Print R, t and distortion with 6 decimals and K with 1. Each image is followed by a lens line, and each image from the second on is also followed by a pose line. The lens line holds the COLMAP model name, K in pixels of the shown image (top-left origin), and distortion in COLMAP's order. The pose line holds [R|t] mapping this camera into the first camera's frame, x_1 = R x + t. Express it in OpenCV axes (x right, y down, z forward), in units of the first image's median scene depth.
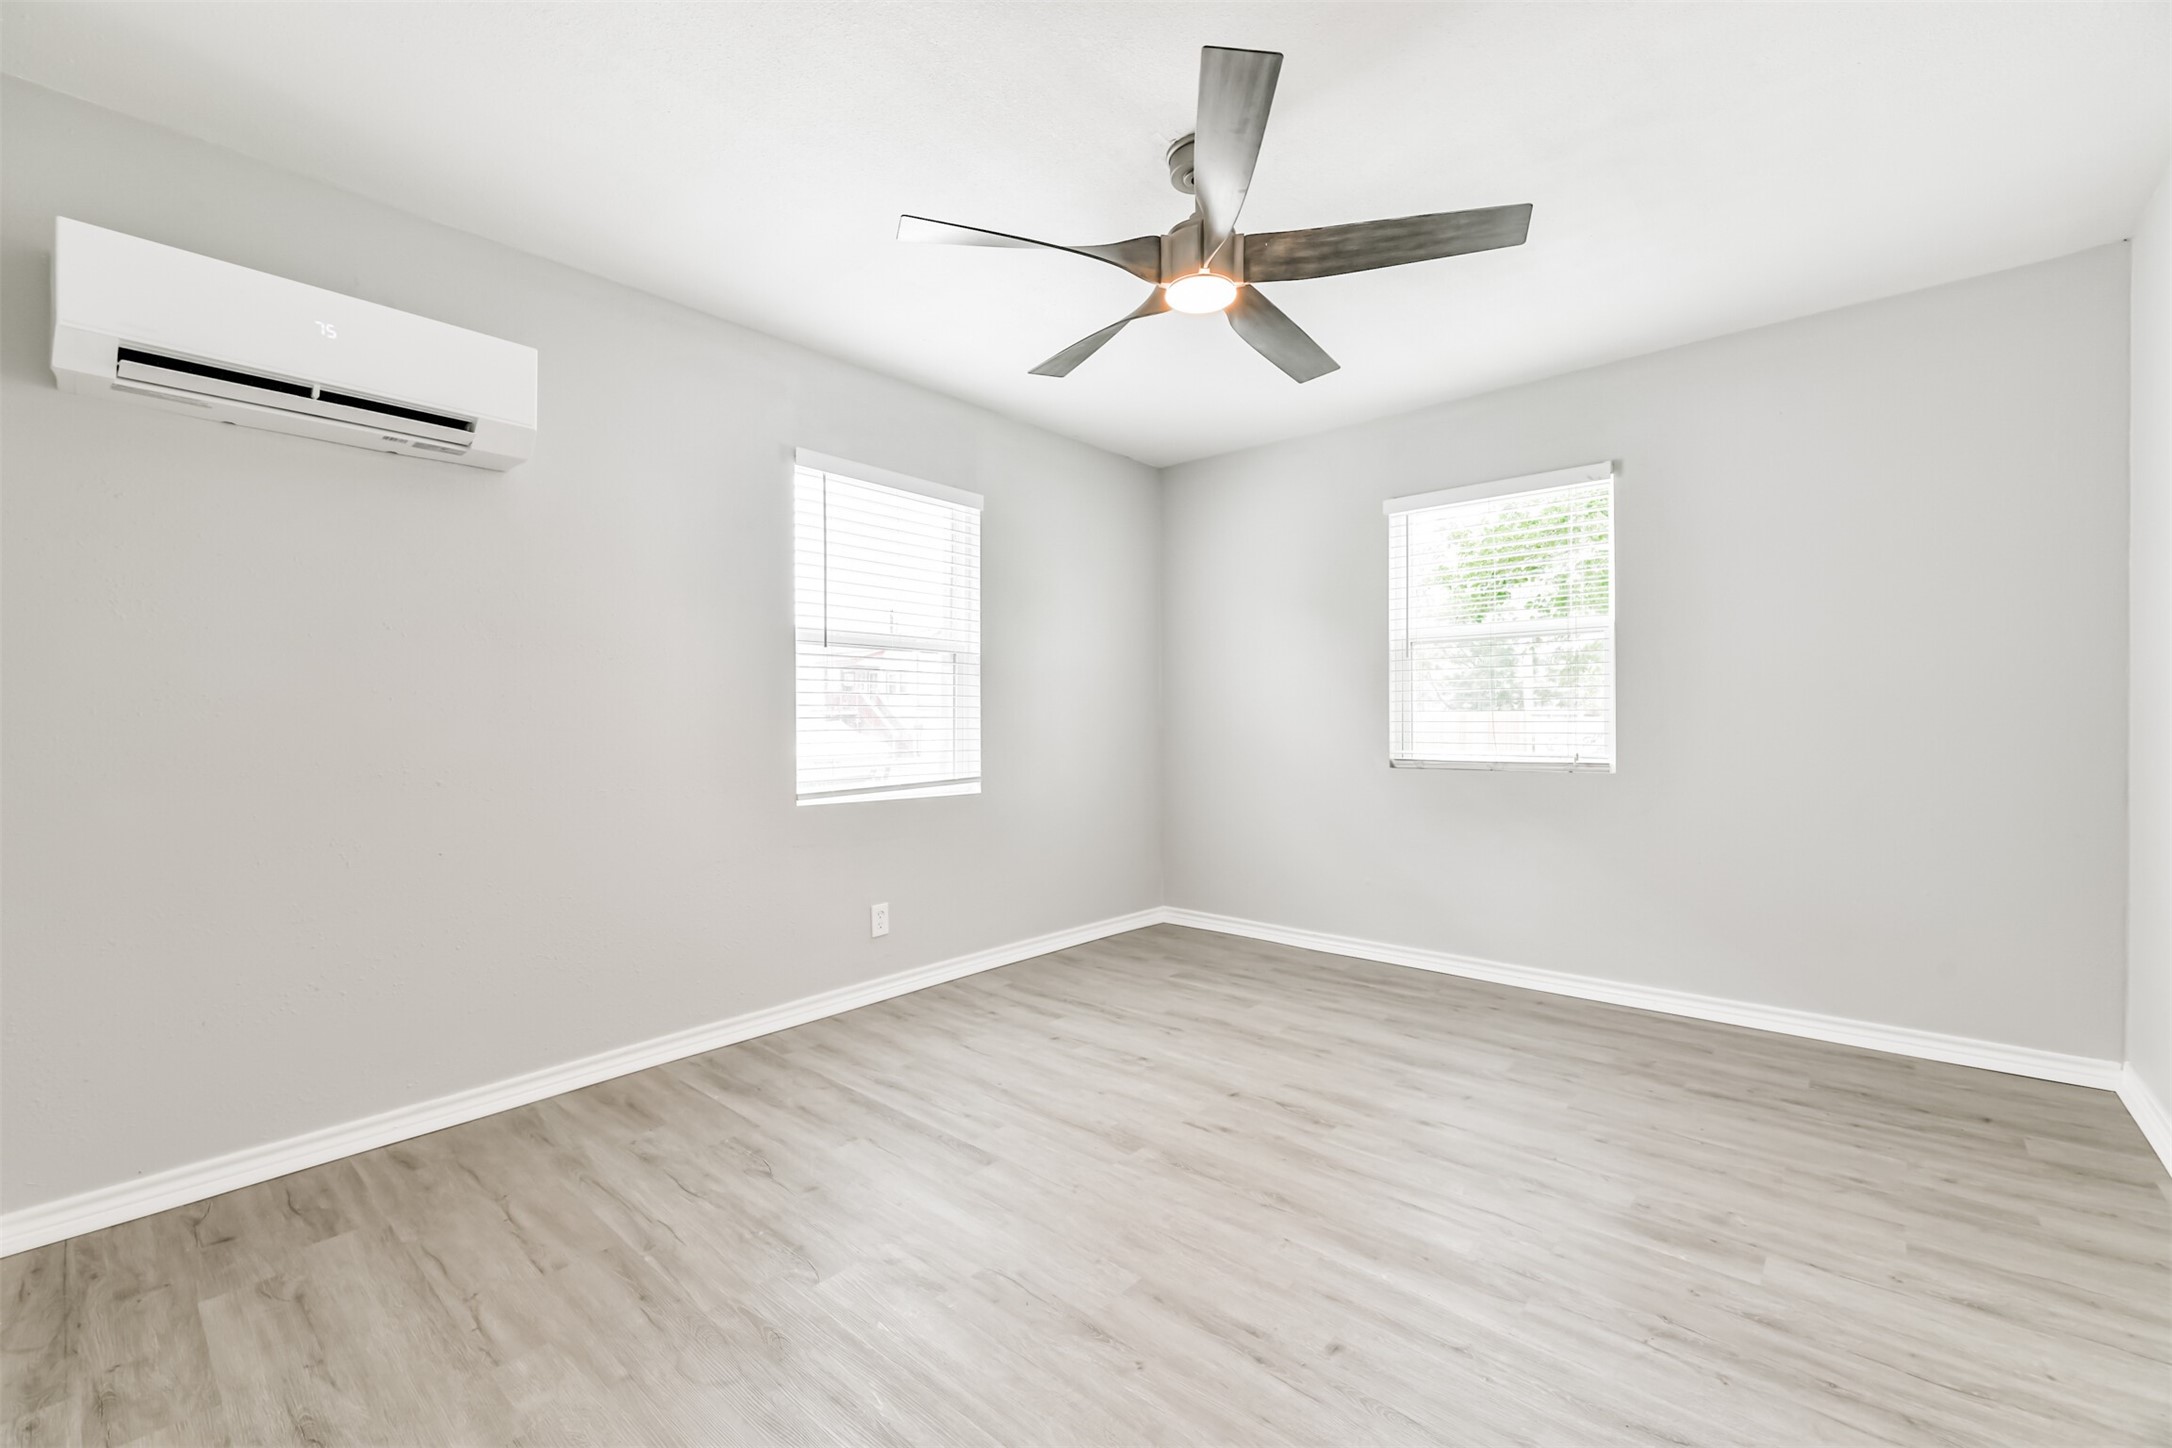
lens RADIAL K [[902.1, 0, 1088.7], [0, 902.1, 720.4], [0, 0, 1]] dist [0.020811, -0.006331]
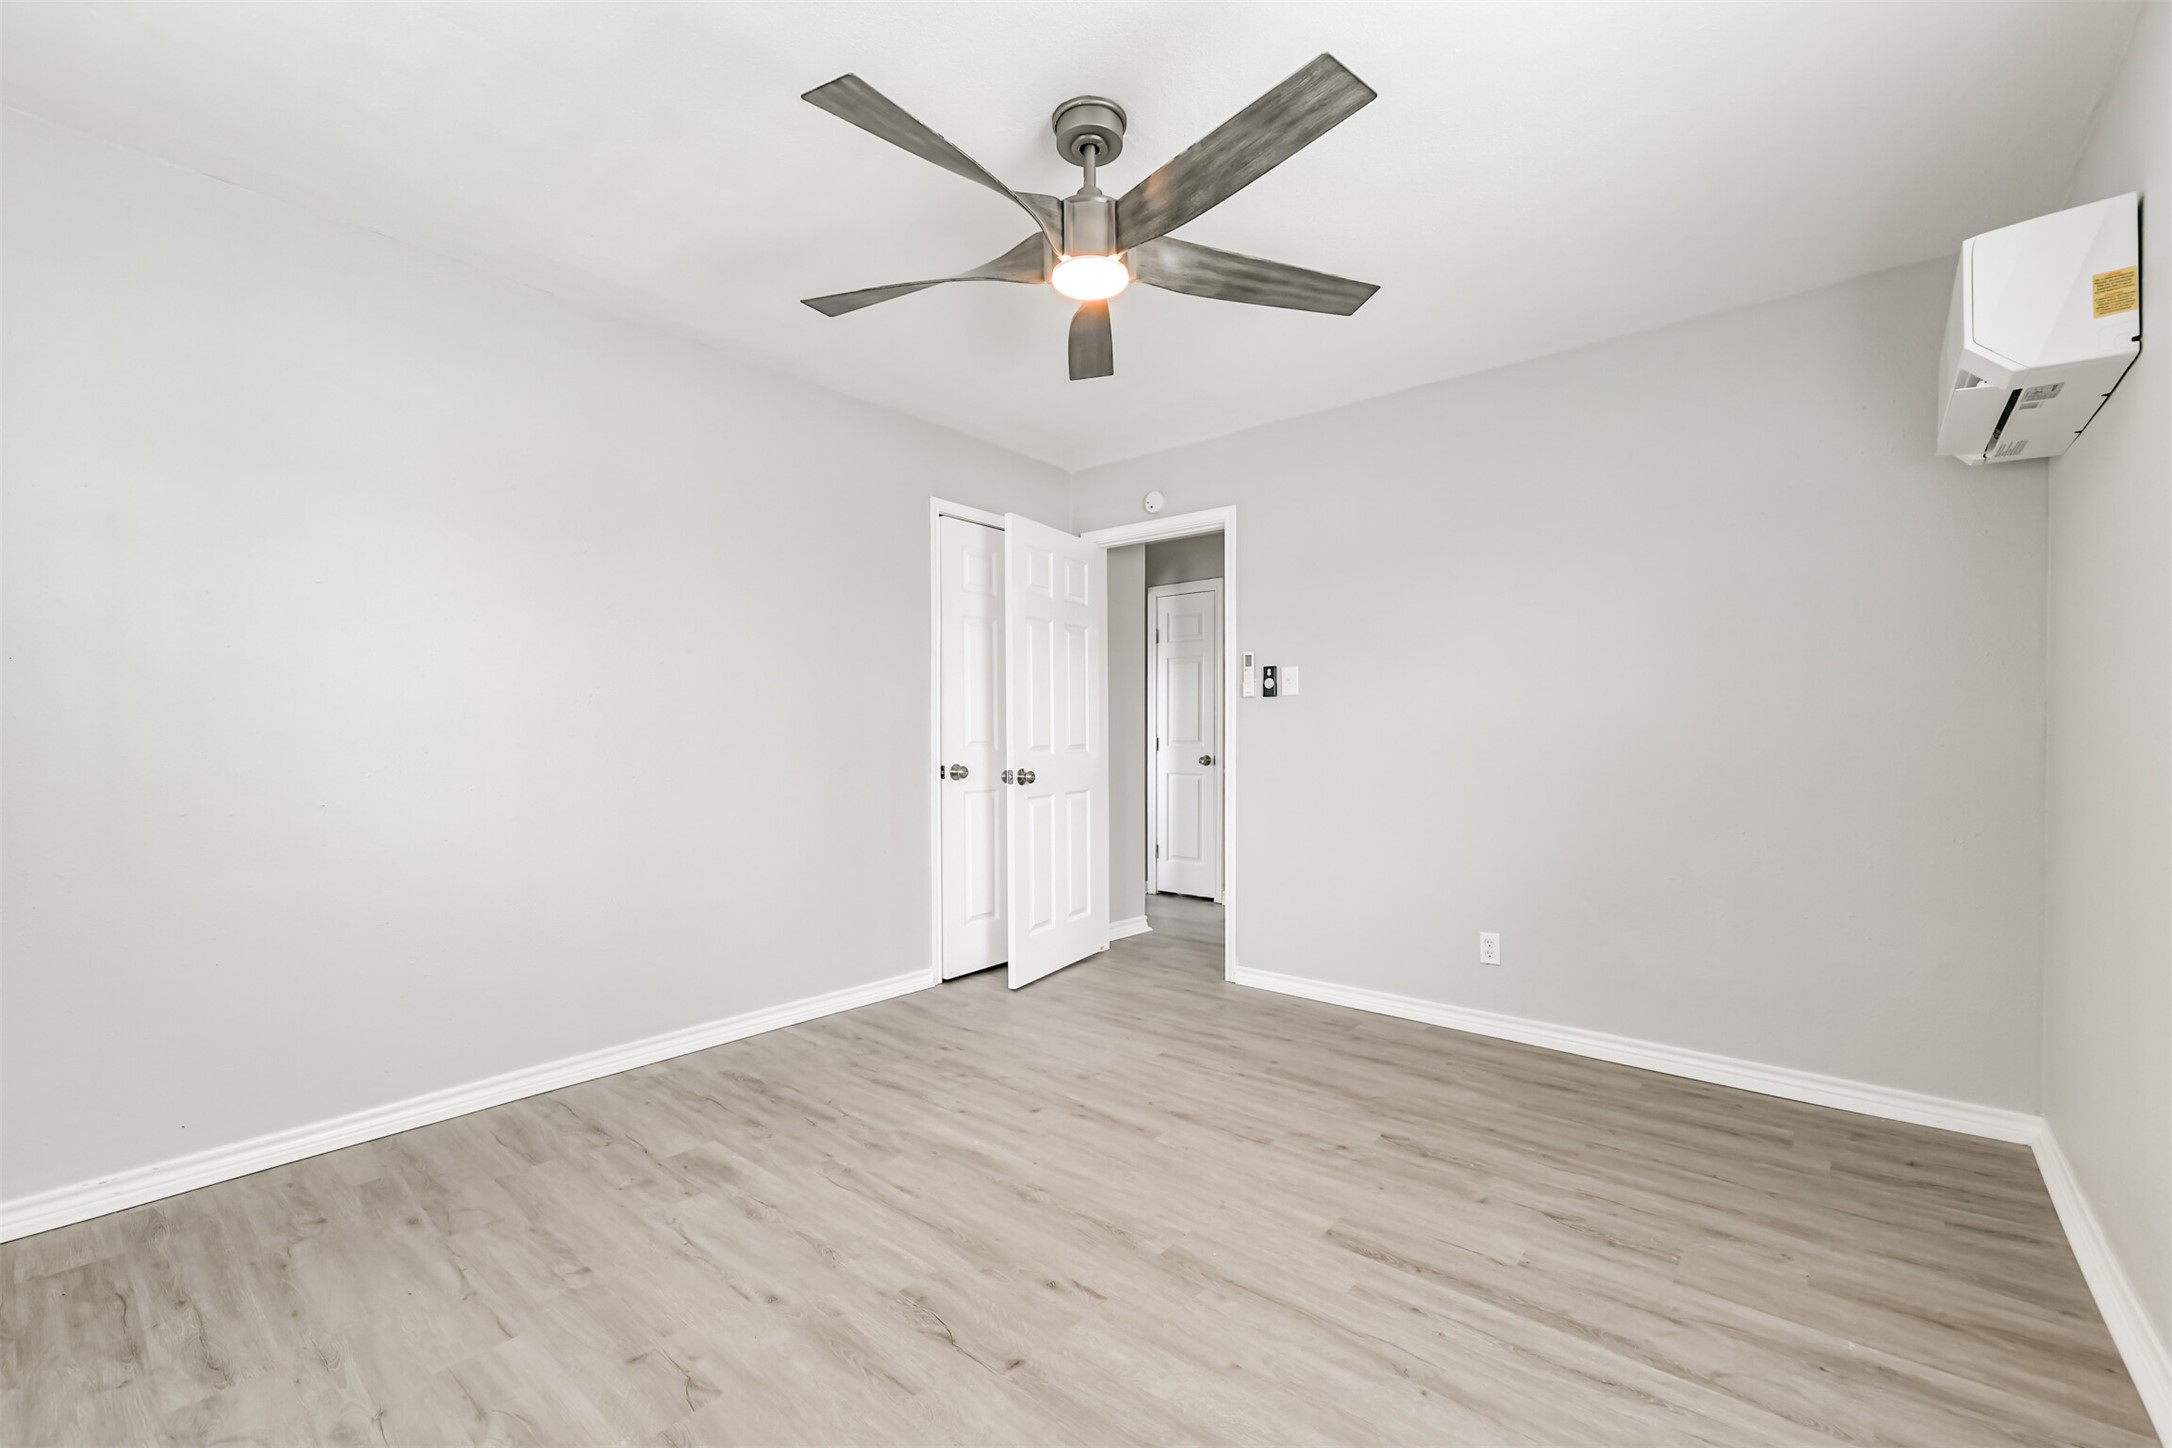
lens RADIAL K [[902.1, 0, 1088.7], [0, 902.1, 720.4], [0, 0, 1]] dist [0.020811, -0.006331]
pose [[-0.999786, 0.004624, -0.020149, 0.153755], [0.004862, 0.999919, -0.011767, -0.008569], [0.020092, -0.011863, -0.999728, 2.040843]]
